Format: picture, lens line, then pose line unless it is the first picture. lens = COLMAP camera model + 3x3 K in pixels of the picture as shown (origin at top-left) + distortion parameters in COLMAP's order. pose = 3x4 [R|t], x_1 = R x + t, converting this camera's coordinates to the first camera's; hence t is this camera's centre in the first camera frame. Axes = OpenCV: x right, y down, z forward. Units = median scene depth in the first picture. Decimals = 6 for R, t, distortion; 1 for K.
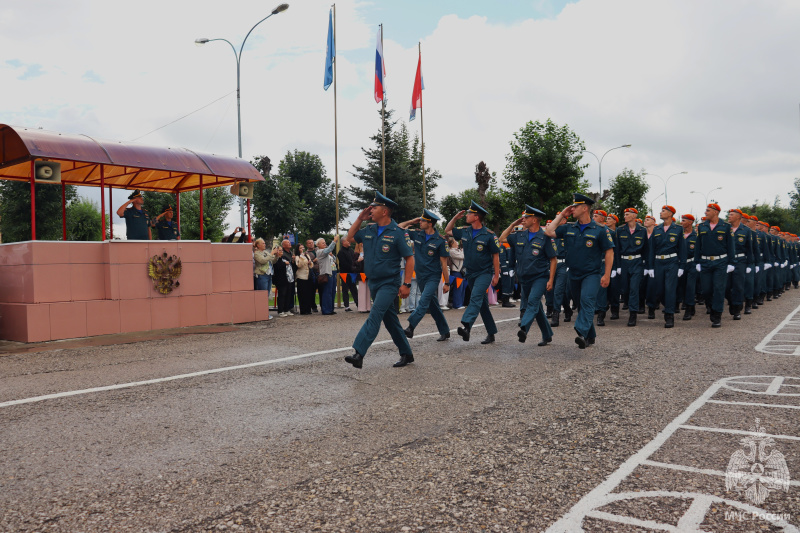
lens RADIAL K [[655.3, 0, 400.0], [0, 655.3, 266.5], [0, 0, 1]] dist [-0.110716, 0.007553]
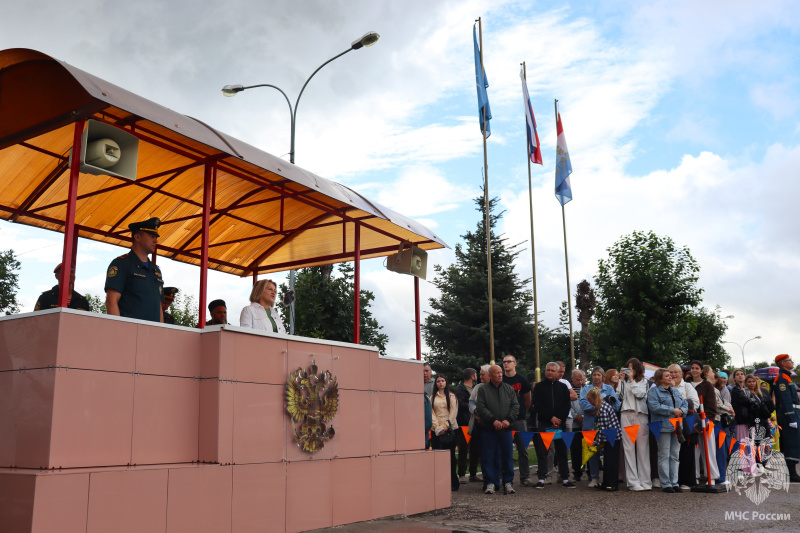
lens RADIAL K [[742.8, 0, 400.0], [0, 742.8, 266.5], [0, 0, 1]] dist [-0.091017, -0.003193]
pose [[0.996726, 0.034124, 0.073294, -0.338045], [-0.017472, 0.976054, -0.216824, 0.025024], [-0.078938, 0.214833, 0.973455, 0.443294]]
